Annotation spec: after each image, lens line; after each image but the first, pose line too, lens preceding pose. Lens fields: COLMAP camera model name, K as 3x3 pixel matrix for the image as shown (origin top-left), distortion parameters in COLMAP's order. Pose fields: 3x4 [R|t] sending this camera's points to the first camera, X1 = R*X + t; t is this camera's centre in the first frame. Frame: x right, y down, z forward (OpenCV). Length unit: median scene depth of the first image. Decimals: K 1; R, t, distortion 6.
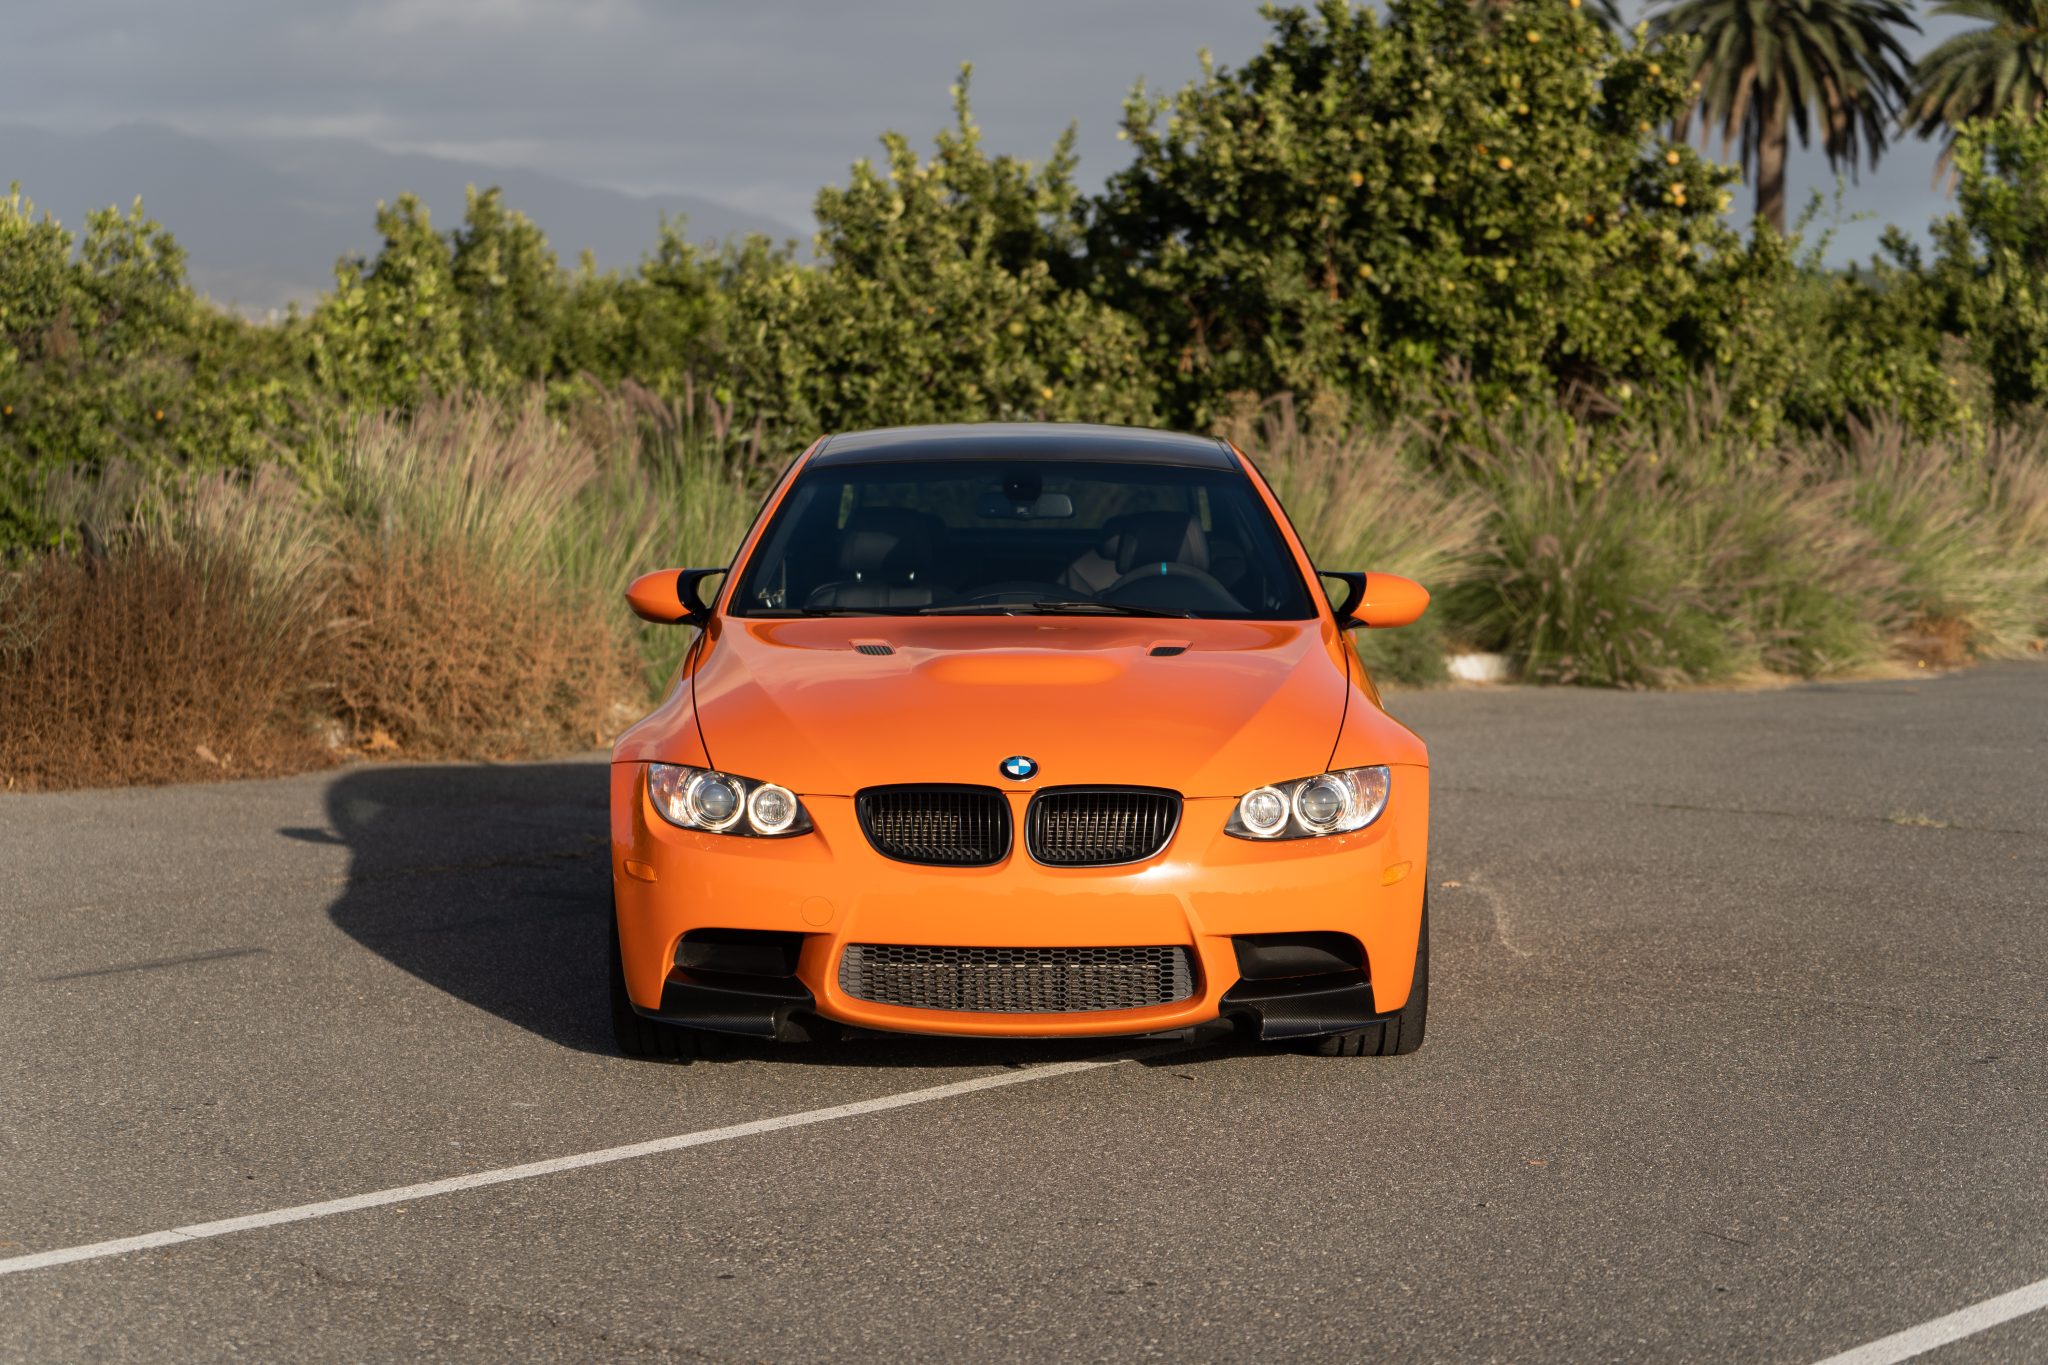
lens RADIAL K [[4149.0, 0, 1024.0], [0, 4149.0, 682.5], [0, 0, 1]] dist [-0.210048, -0.017645]
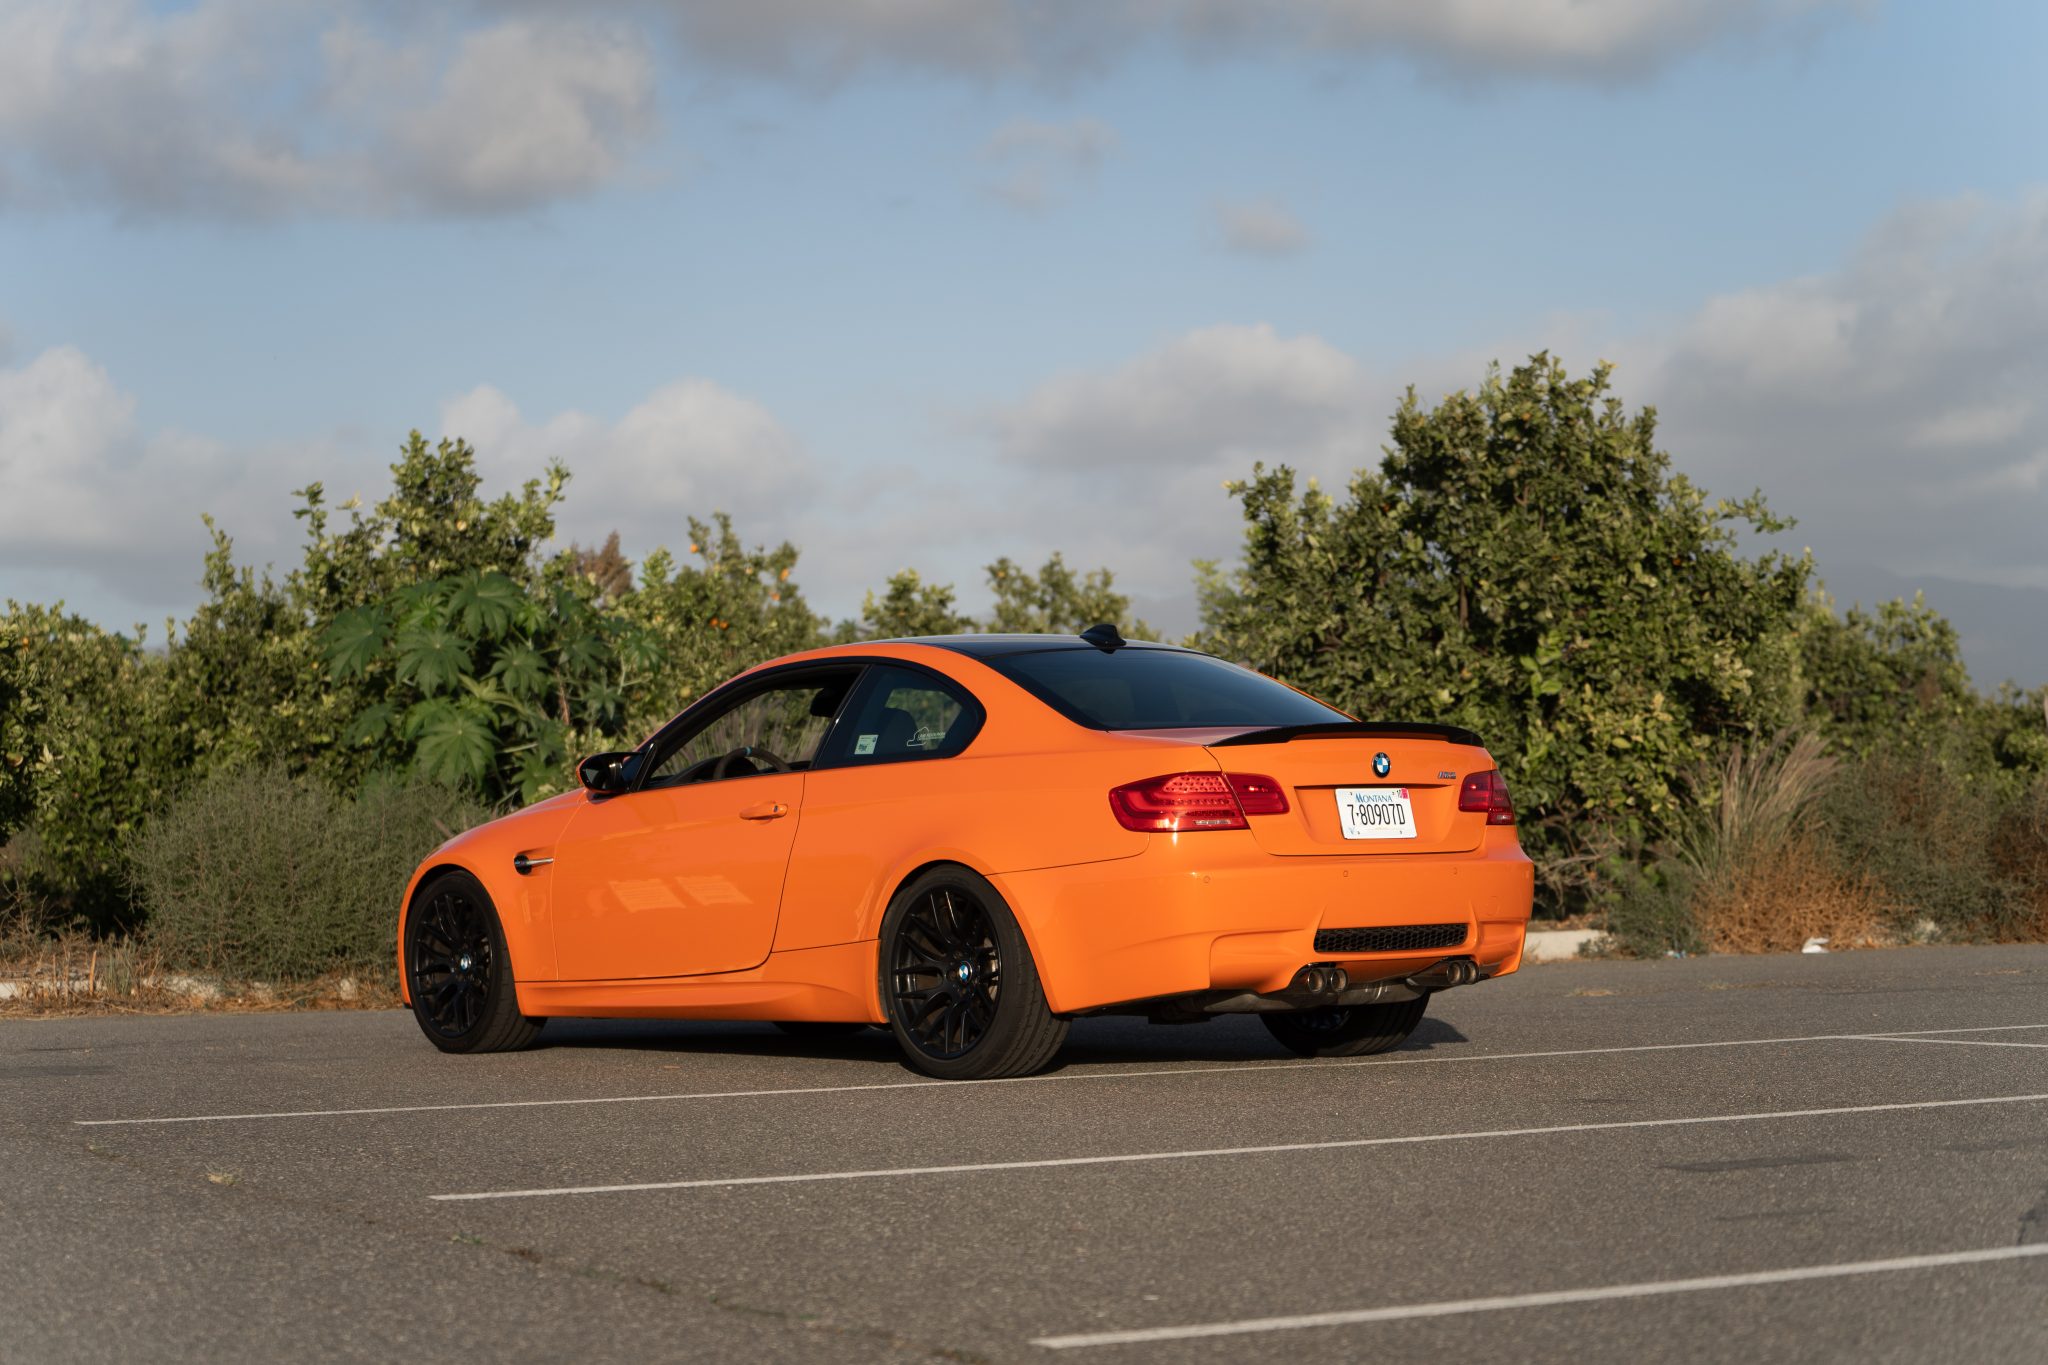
lens RADIAL K [[4288.9, 0, 1024.0], [0, 4288.9, 682.5], [0, 0, 1]] dist [-0.183991, 0.032859]
pose [[0.938948, -0.028356, -0.342890, -0.043000], [-0.007586, 0.994650, -0.103026, 0.061866], [0.343976, 0.099337, 0.933709, -0.411131]]
